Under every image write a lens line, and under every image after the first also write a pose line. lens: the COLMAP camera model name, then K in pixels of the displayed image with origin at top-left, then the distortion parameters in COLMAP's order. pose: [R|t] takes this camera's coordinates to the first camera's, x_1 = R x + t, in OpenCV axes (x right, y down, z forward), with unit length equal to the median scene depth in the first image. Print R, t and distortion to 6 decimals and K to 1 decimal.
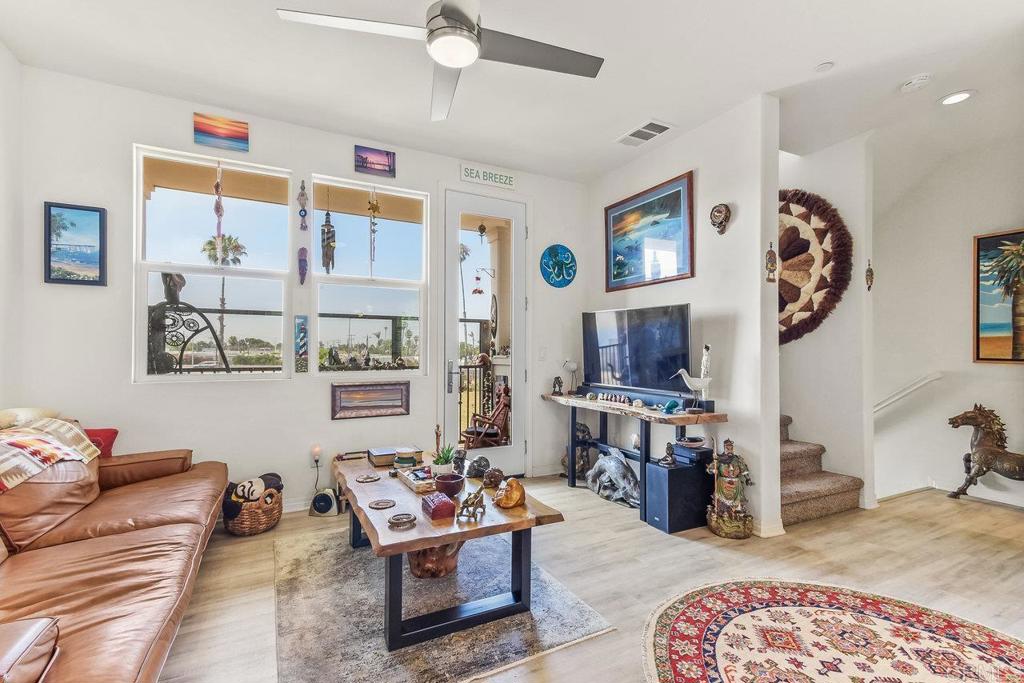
lens RADIAL K [[461.7, 0, 514.4], [0, 461.7, 344.6], [0, 0, 1]] dist [0.026990, -0.004453]
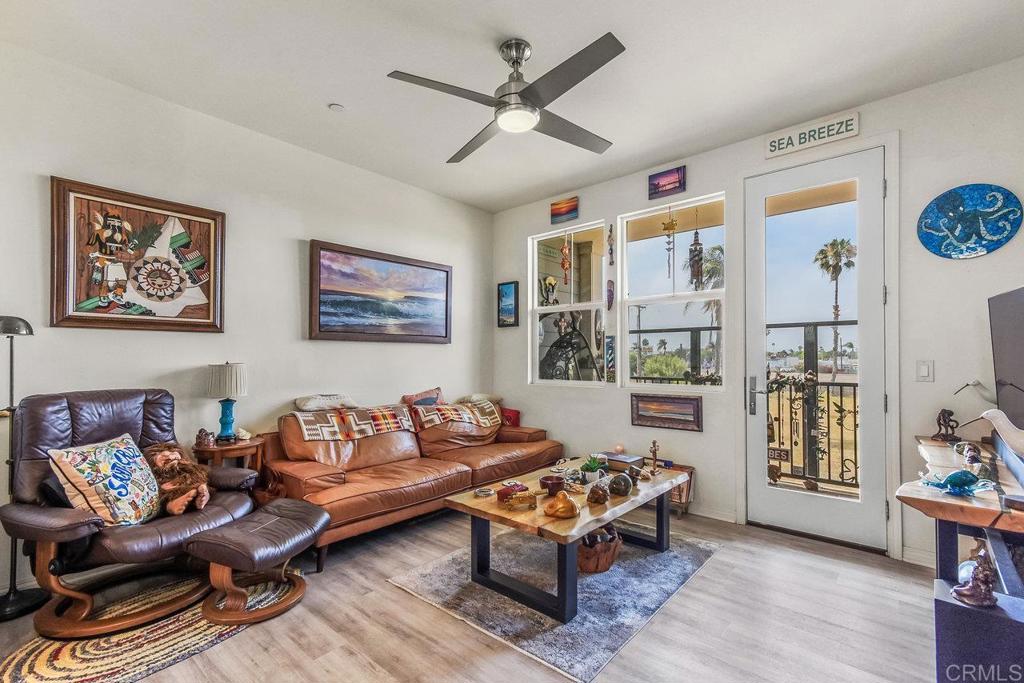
lens RADIAL K [[461.7, 0, 514.2], [0, 461.7, 351.9], [0, 0, 1]] dist [0.026990, -0.004453]
pose [[0.364073, -0.018046, -0.931195, 0.532057], [0.016248, 0.999783, -0.013023, -0.007669], [0.931228, -0.010389, 0.364288, 0.296248]]
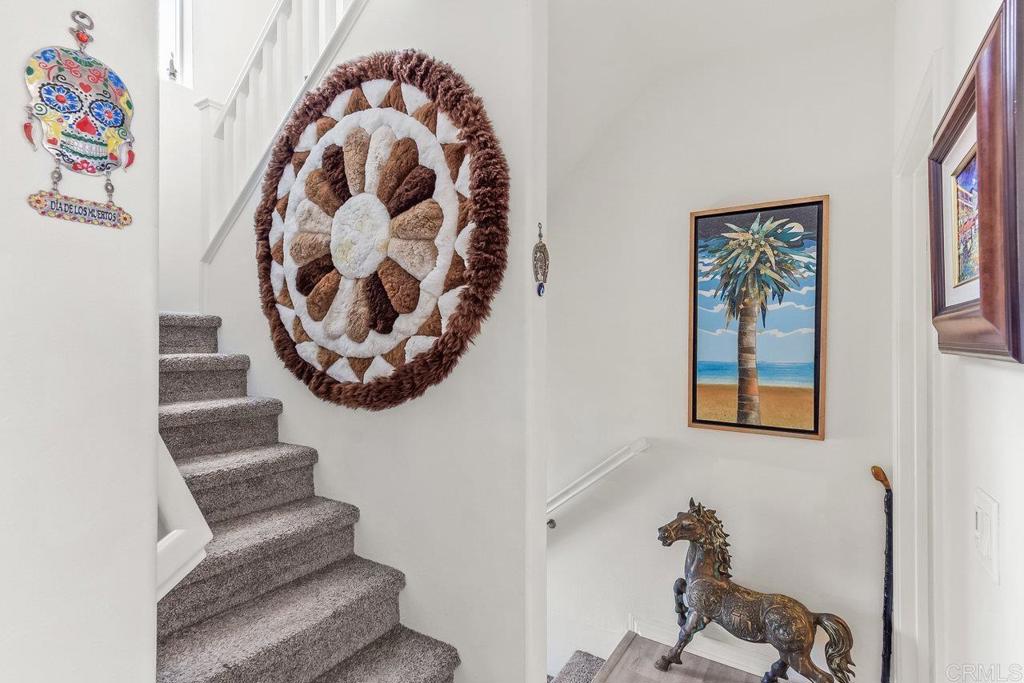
lens RADIAL K [[482.0, 0, 521.0], [0, 482.0, 345.8], [0, 0, 1]] dist [0.002025, 0.000126]
pose [[0.860714, -0.000658, 0.509089, 0.493263], [-0.005354, 0.999932, 0.010346, -0.069672], [-0.509061, -0.011631, 0.860652, 0.598127]]
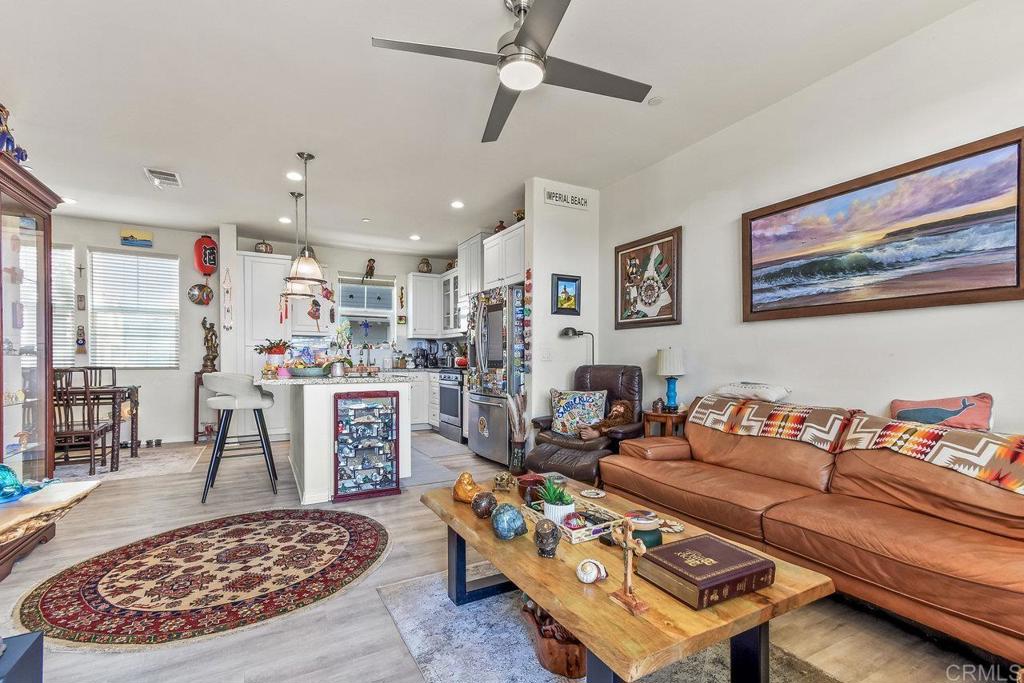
lens RADIAL K [[461.7, 0, 510.2], [0, 461.7, 364.9], [0, 0, 1]] dist [0.026990, -0.004453]
pose [[-0.999864, -0.005372, -0.015566, -0.045808], [-0.005314, 0.999979, -0.003753, 0.034760], [0.015586, -0.003670, -0.999872, 1.133427]]
